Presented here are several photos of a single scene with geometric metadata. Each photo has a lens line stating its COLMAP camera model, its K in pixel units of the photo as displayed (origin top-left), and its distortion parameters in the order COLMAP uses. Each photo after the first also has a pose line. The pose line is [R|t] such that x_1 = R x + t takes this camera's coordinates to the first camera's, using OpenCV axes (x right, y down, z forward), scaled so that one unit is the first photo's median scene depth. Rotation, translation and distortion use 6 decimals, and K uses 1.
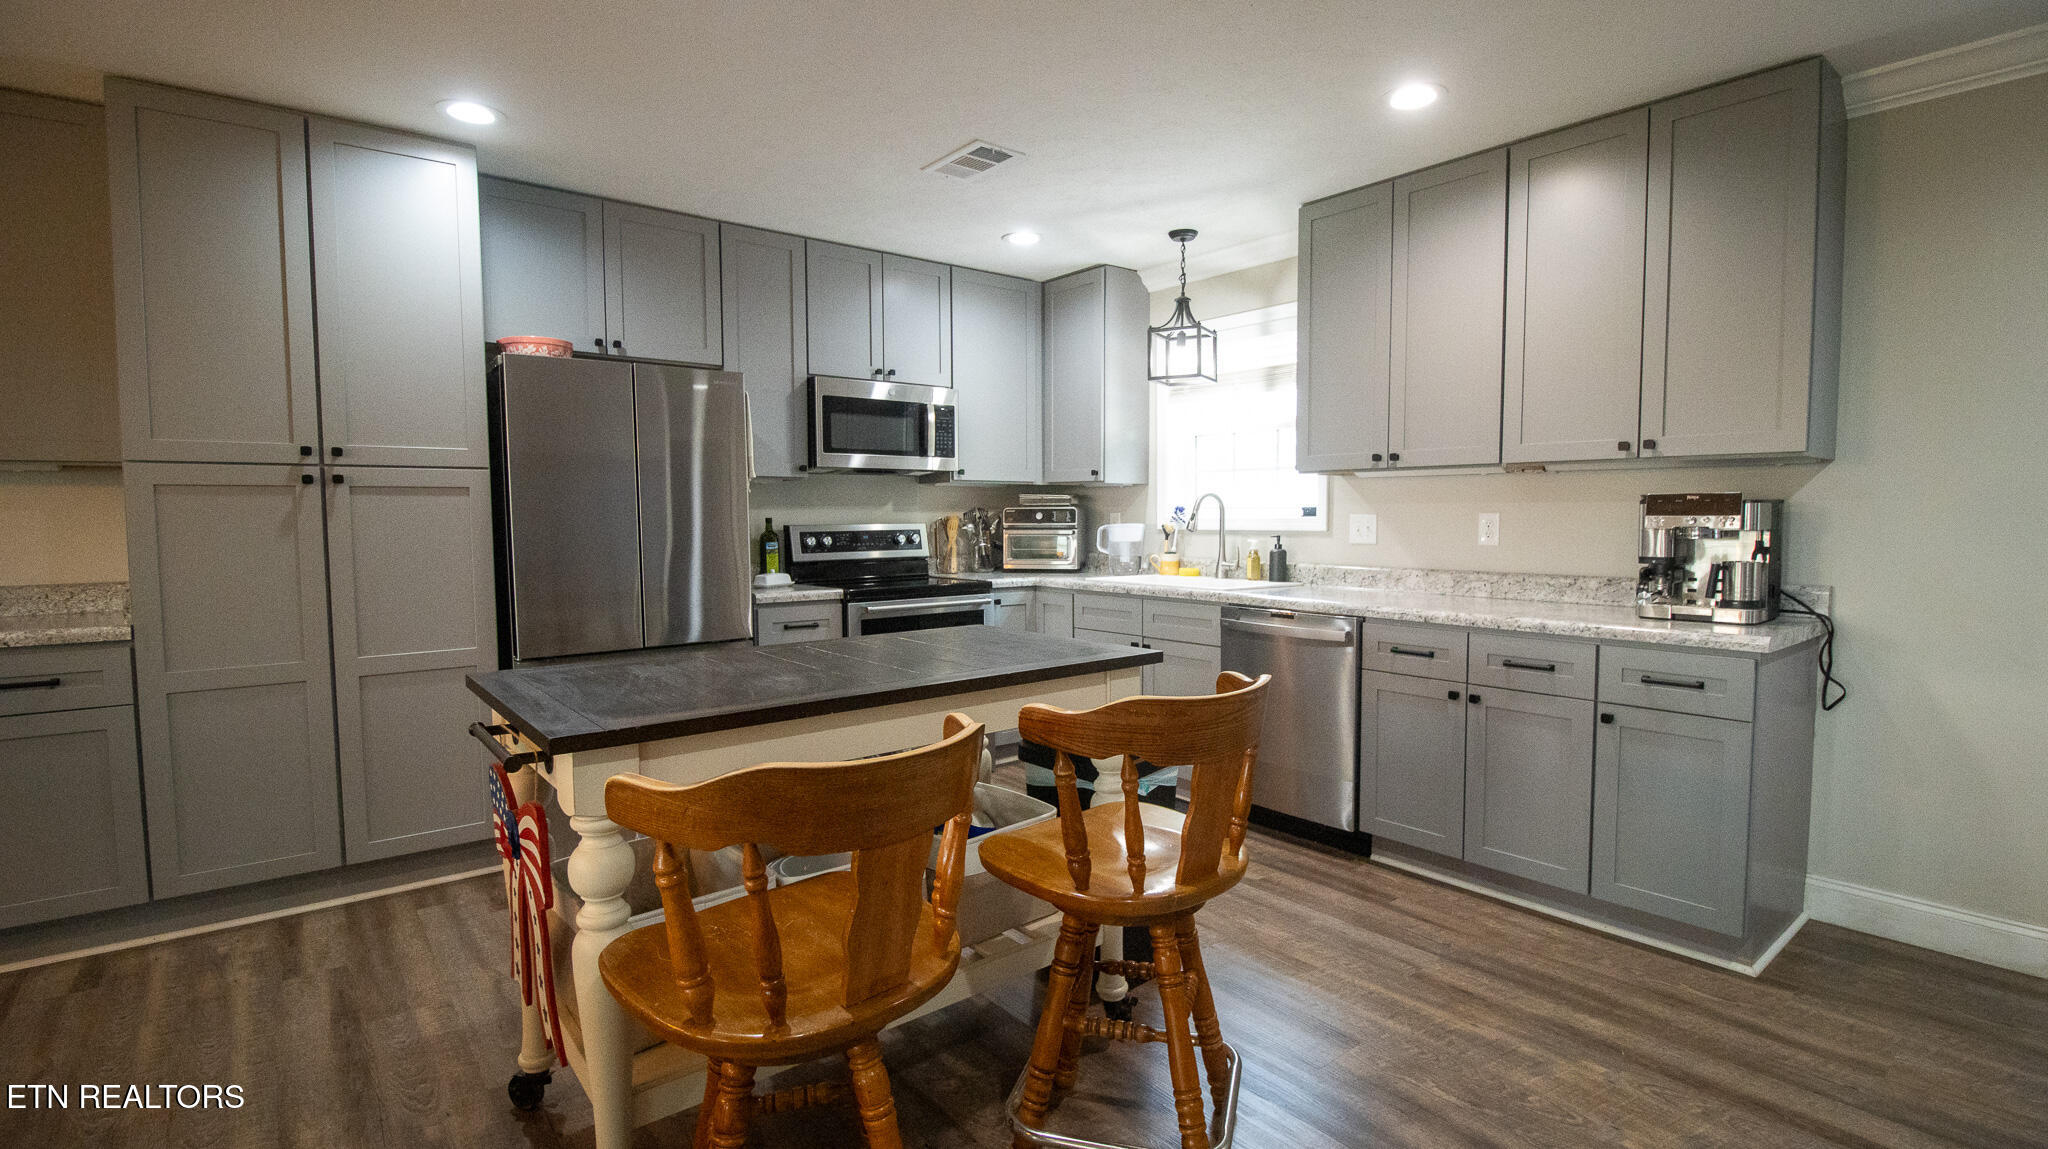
lens RADIAL K [[948.6, 0, 1041.4], [0, 948.6, 573.9], [0, 0, 1]] dist [0.000716, -0.015566]
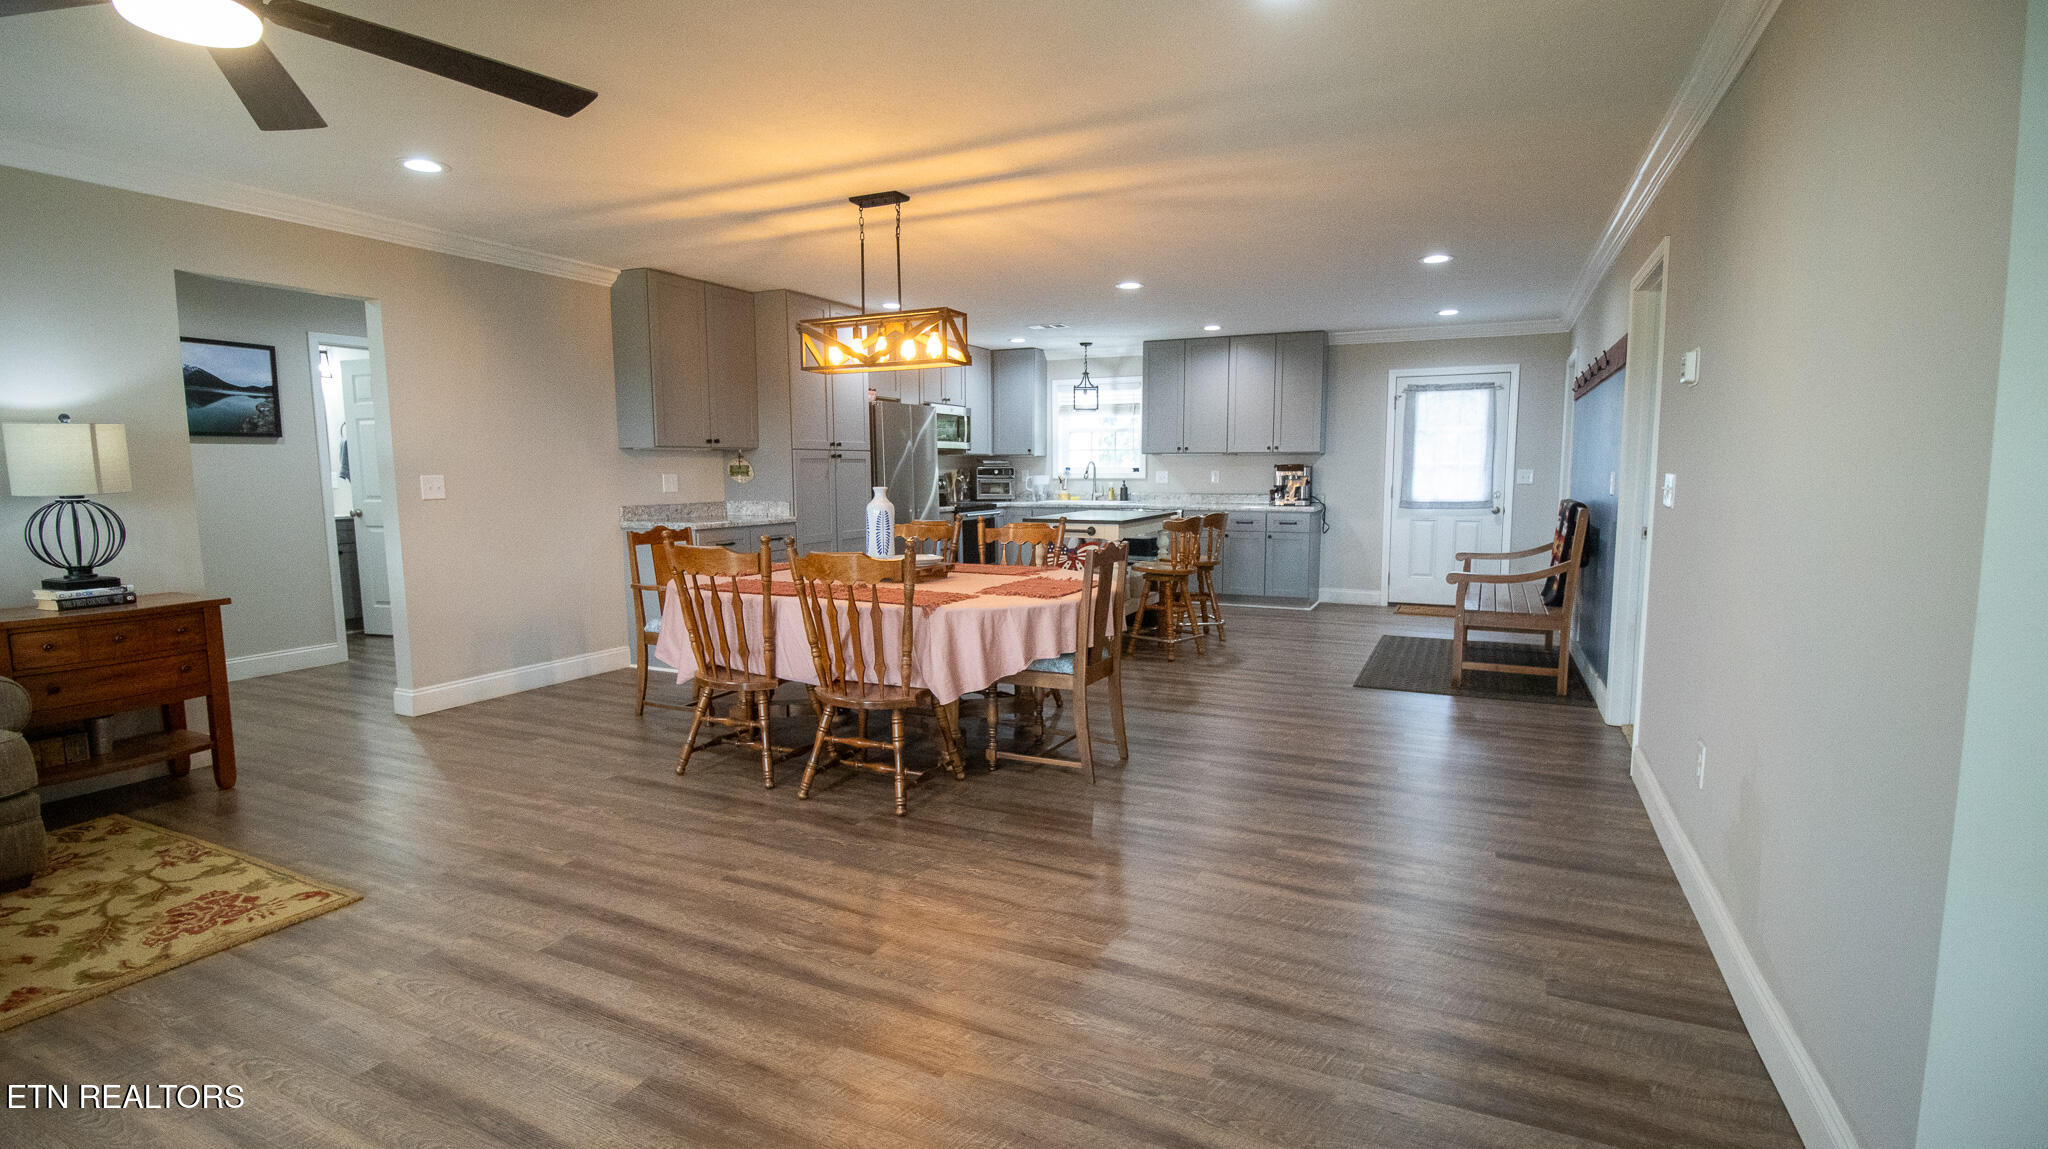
lens RADIAL K [[948.6, 0, 1041.4], [0, 948.6, 573.9], [0, 0, 1]] dist [0.000716, -0.015566]
pose [[0.901743, -0.046210, 0.429796, -1.070410], [0.026684, 0.998324, 0.051350, 0.071317], [-0.431449, -0.034835, 0.901465, -1.123736]]
